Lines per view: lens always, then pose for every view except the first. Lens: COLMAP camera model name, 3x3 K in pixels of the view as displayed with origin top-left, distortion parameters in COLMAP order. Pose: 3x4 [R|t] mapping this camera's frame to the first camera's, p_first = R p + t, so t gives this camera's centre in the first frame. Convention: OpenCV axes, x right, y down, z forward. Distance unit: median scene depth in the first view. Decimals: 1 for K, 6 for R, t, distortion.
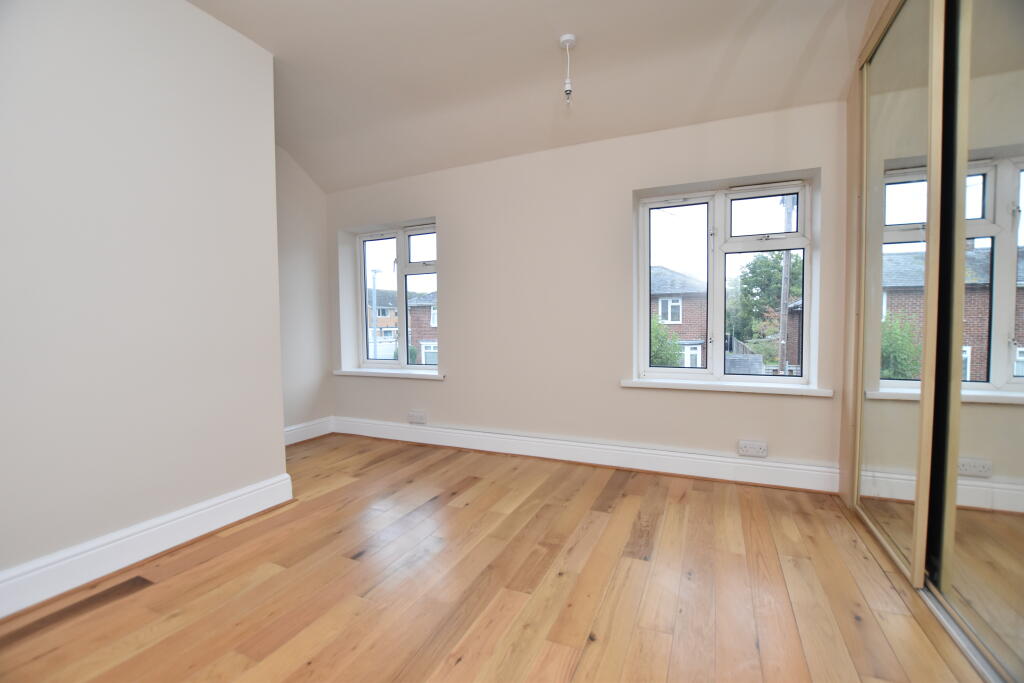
lens RADIAL K [[451.7, 0, 506.5], [0, 451.7, 345.1], [0, 0, 1]] dist [-0.025372, 0.000456]
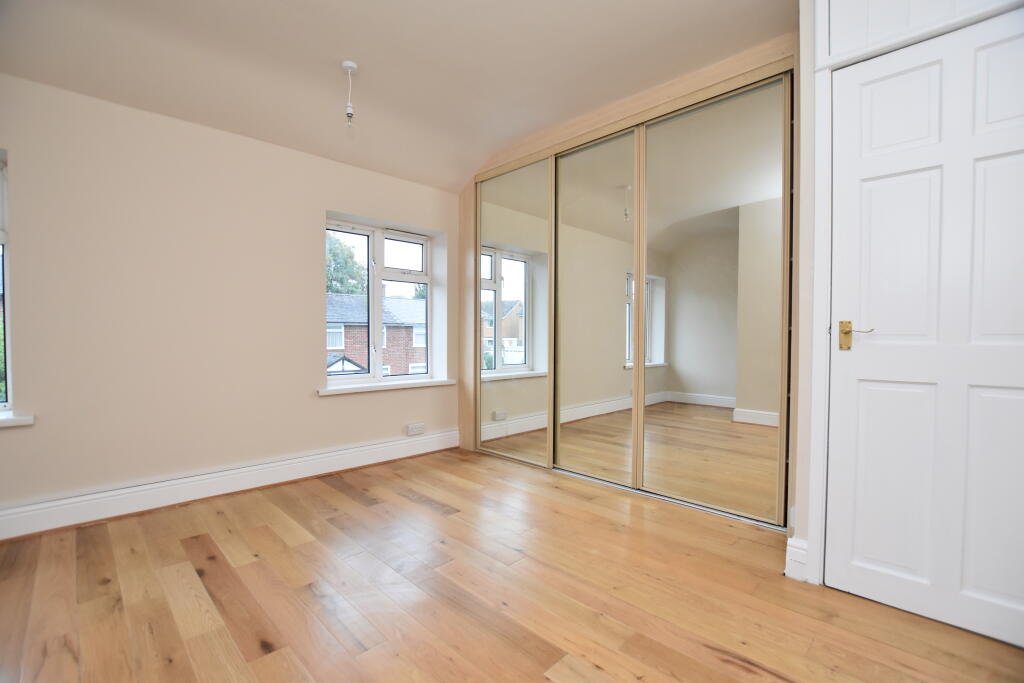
lens RADIAL K [[451.7, 0, 506.5], [0, 451.7, 345.1], [0, 0, 1]] dist [-0.025372, 0.000456]
pose [[0.357138, -0.009827, 0.934000, -0.596369], [0.038214, 0.999261, -0.004098, -0.003904], [-0.933270, 0.037155, 0.357250, 0.246747]]
